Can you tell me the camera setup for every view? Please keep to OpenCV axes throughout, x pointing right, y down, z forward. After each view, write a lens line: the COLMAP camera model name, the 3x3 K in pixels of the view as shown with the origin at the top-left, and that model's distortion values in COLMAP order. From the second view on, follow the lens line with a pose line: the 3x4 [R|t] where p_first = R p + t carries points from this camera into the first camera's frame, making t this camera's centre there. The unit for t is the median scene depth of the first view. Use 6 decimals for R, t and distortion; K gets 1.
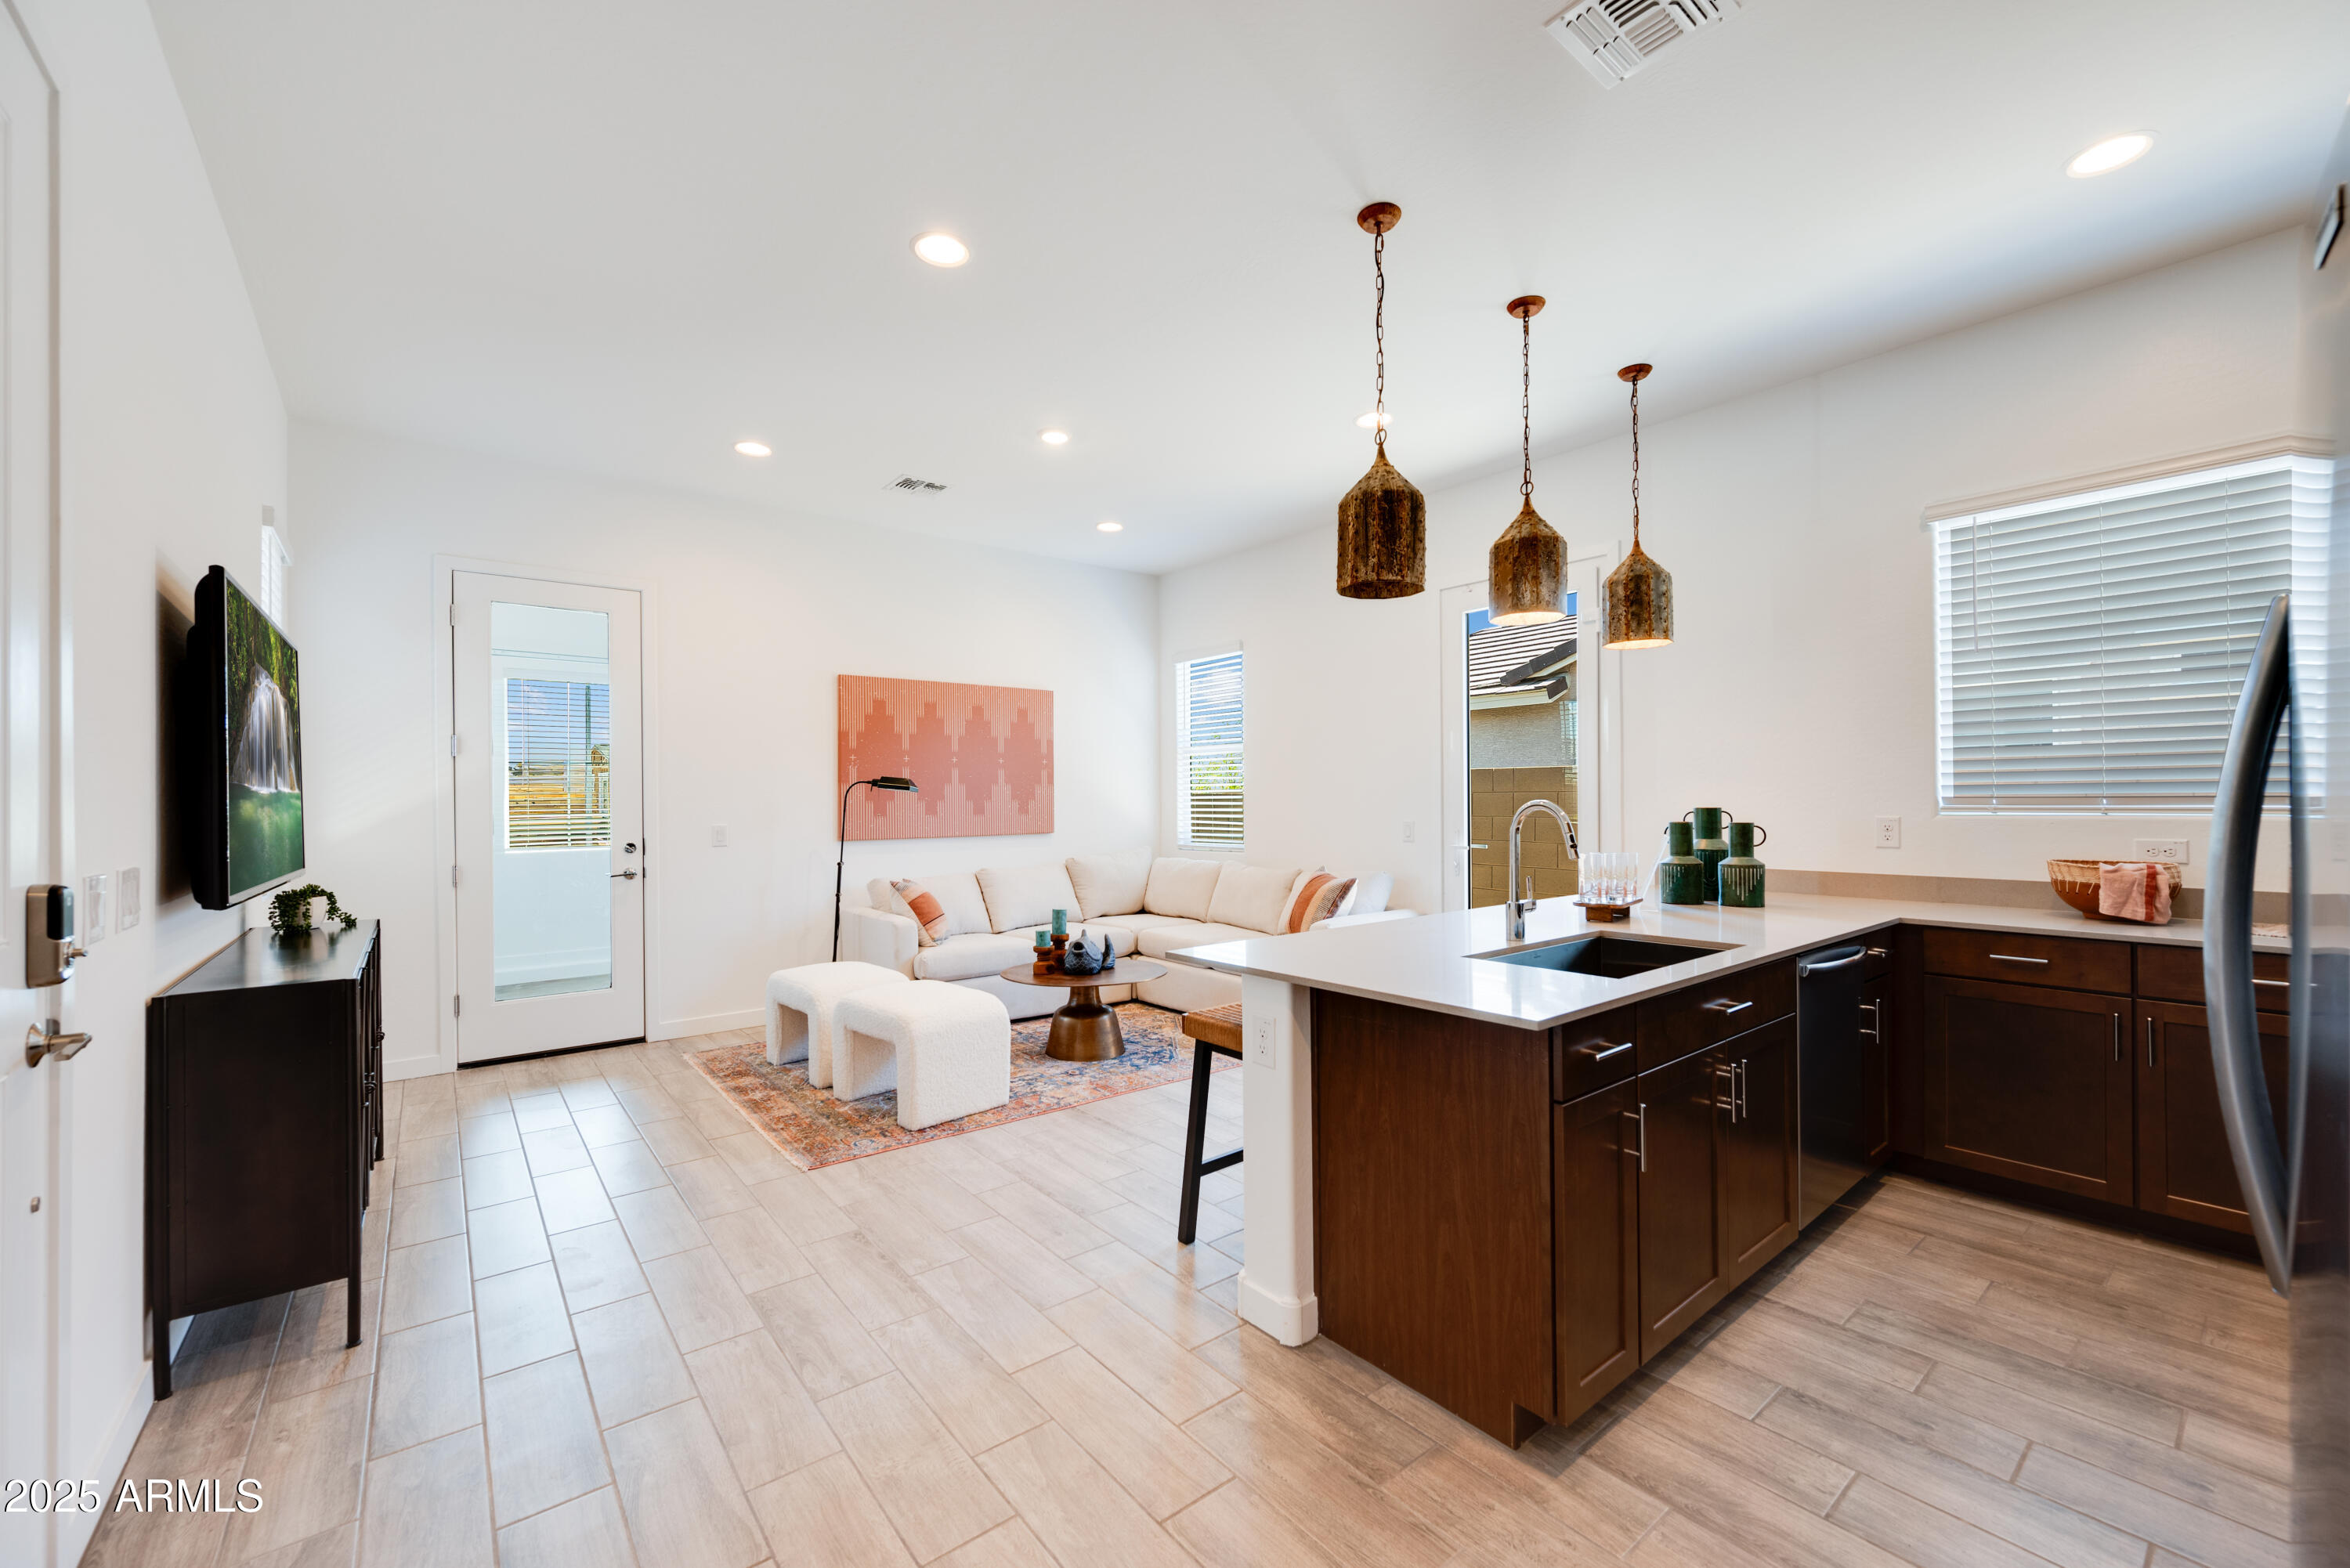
lens RADIAL K [[935.1, 0, 1178.8], [0, 935.1, 793.8], [0, 0, 1]] dist [-0.000085, 0.000036]
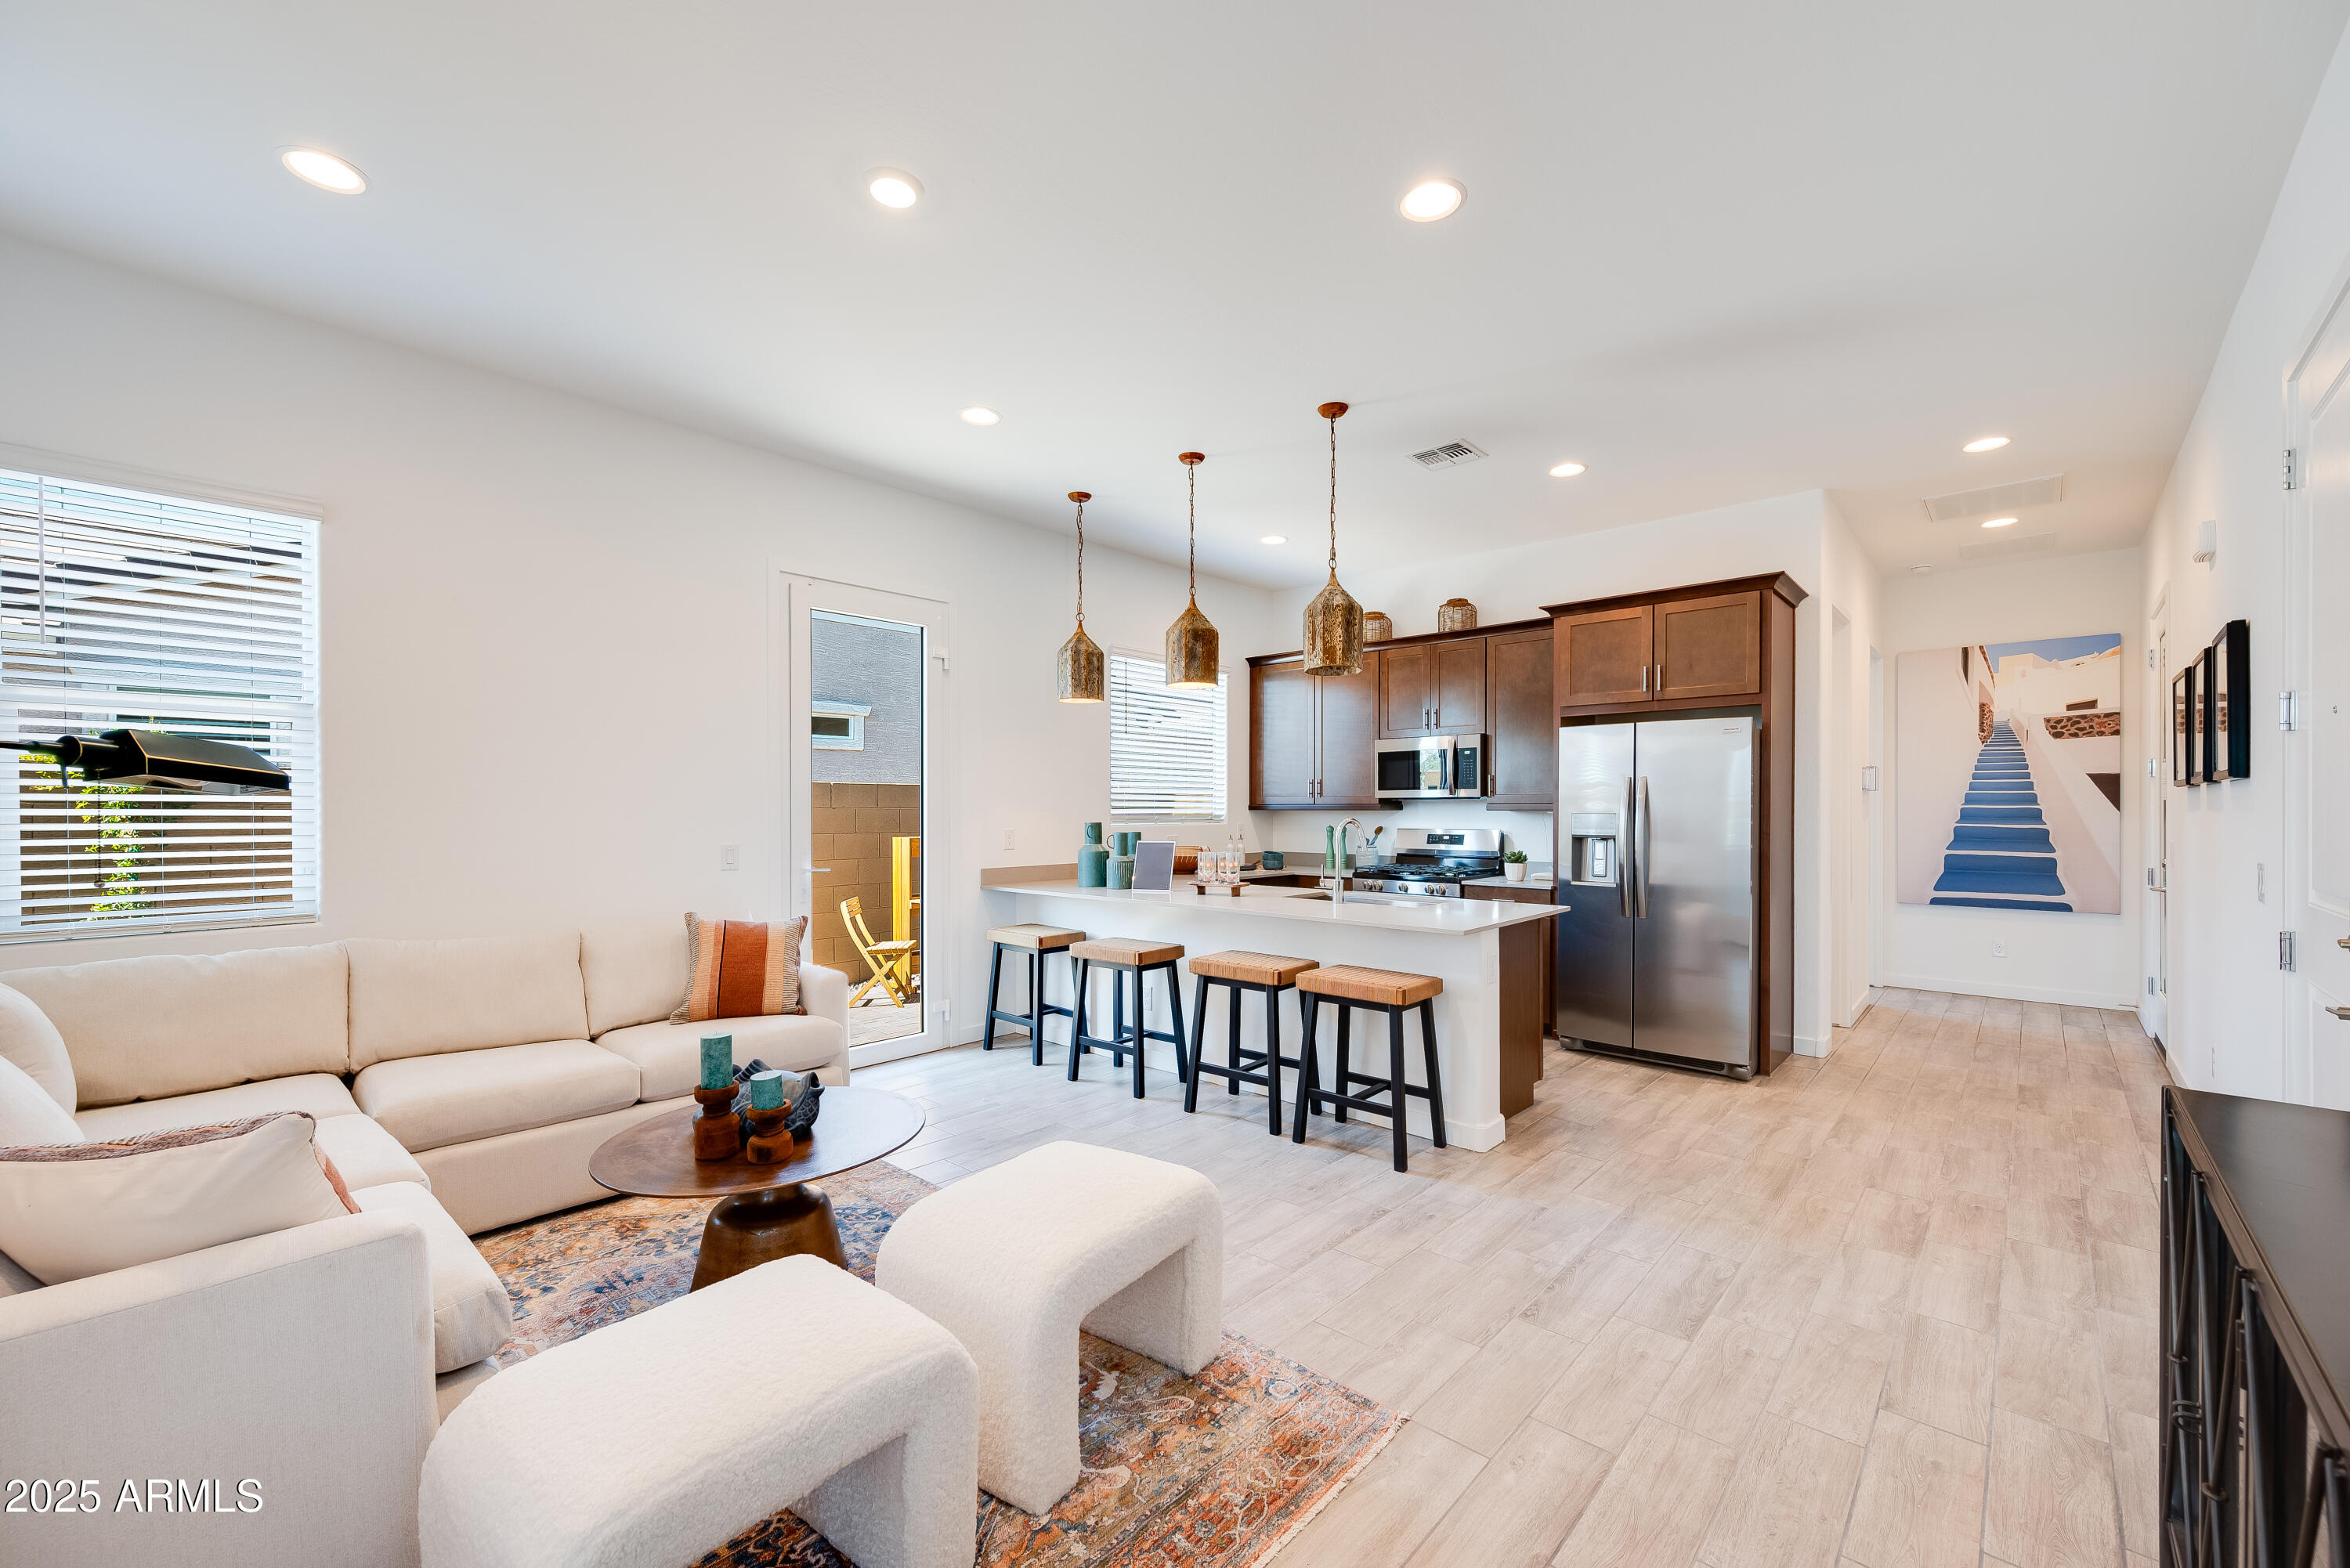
lens RADIAL K [[935.1, 0, 1178.3], [0, 935.1, 805.1], [0, 0, 1]] dist [-0.000085, 0.000036]
pose [[-0.149986, 0.008763, 0.988649, -1.285485], [-0.007805, 0.999919, -0.010047, 0.003112], [-0.988657, -0.009223, -0.149906, 1.607411]]
